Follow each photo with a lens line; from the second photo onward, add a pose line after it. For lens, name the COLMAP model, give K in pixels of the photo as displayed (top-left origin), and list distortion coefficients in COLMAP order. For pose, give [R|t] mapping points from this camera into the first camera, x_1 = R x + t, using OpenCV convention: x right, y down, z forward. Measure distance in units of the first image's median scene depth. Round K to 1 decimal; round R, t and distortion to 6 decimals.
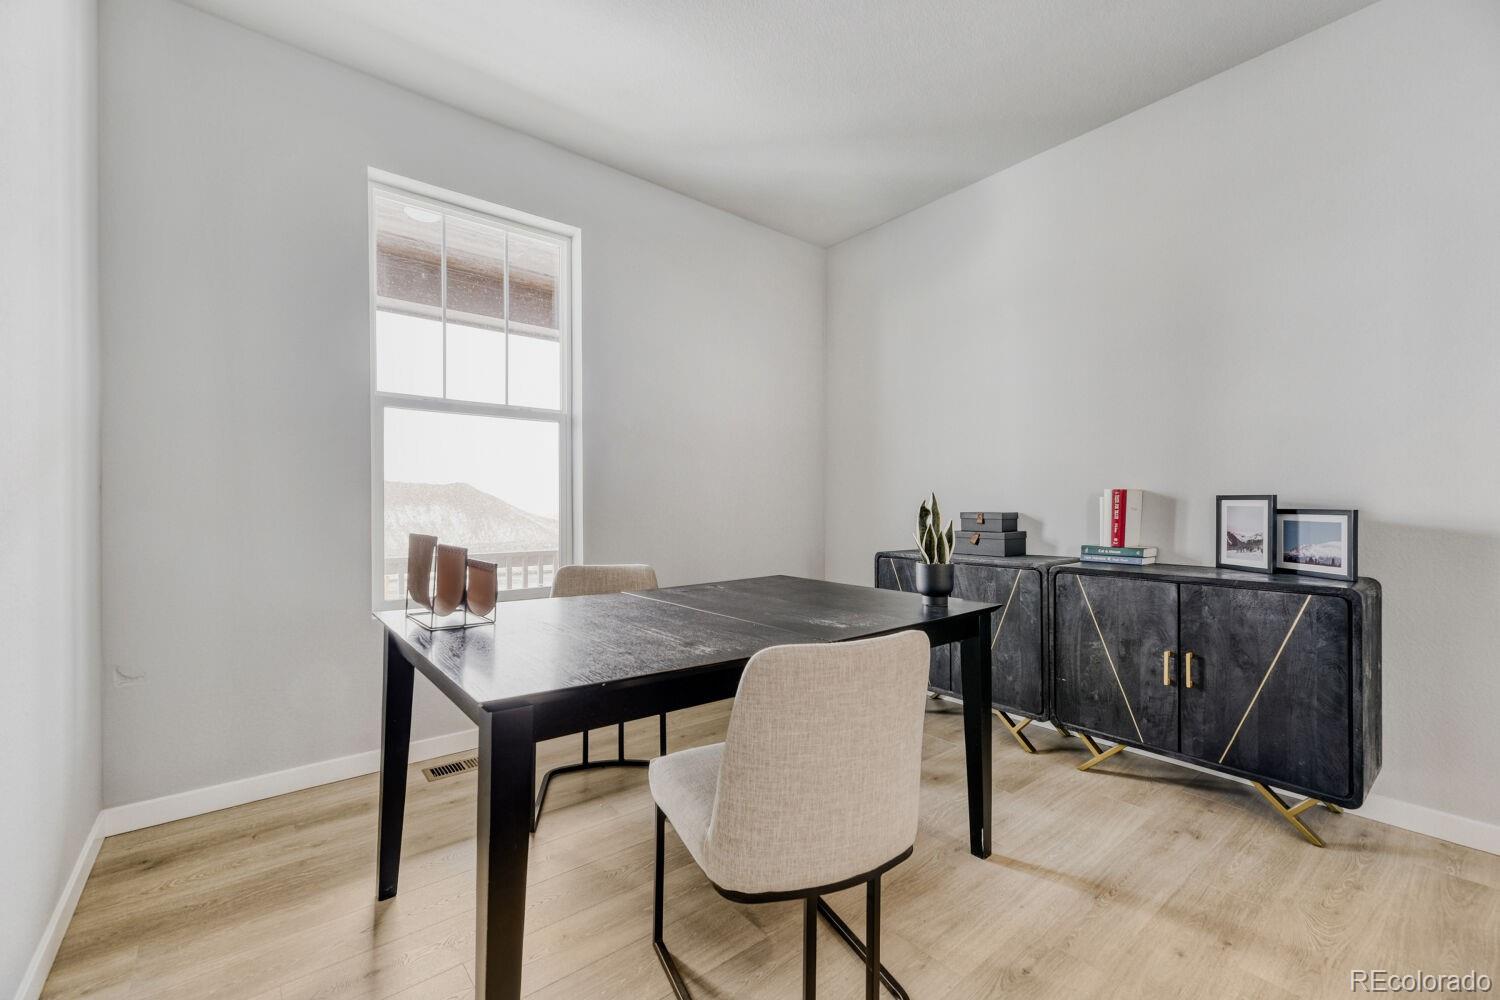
lens RADIAL K [[613.2, 0, 750.6], [0, 613.2, 504.0], [0, 0, 1]] dist [-0.005644, -0.001481]
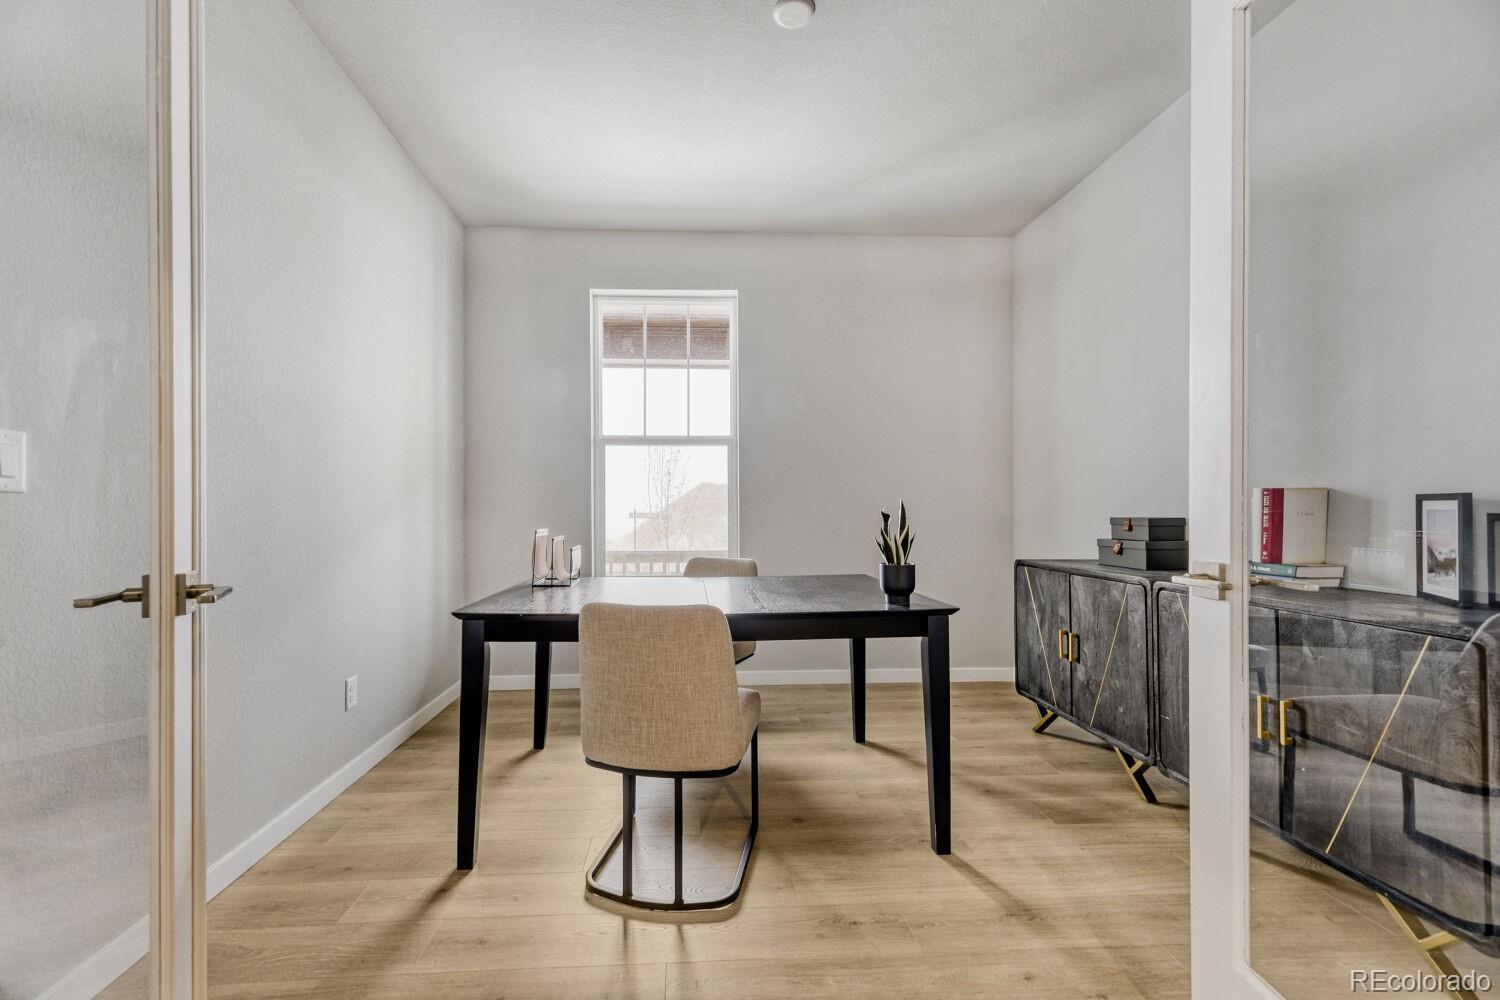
lens RADIAL K [[613.2, 0, 724.3], [0, 613.2, 512.8], [0, 0, 1]] dist [-0.005644, -0.001481]
pose [[0.808822, -0.002741, -0.588047, 0.506489], [0.006220, 0.999973, 0.003895, 0.000011], [0.588020, -0.006808, 0.808817, -0.028992]]
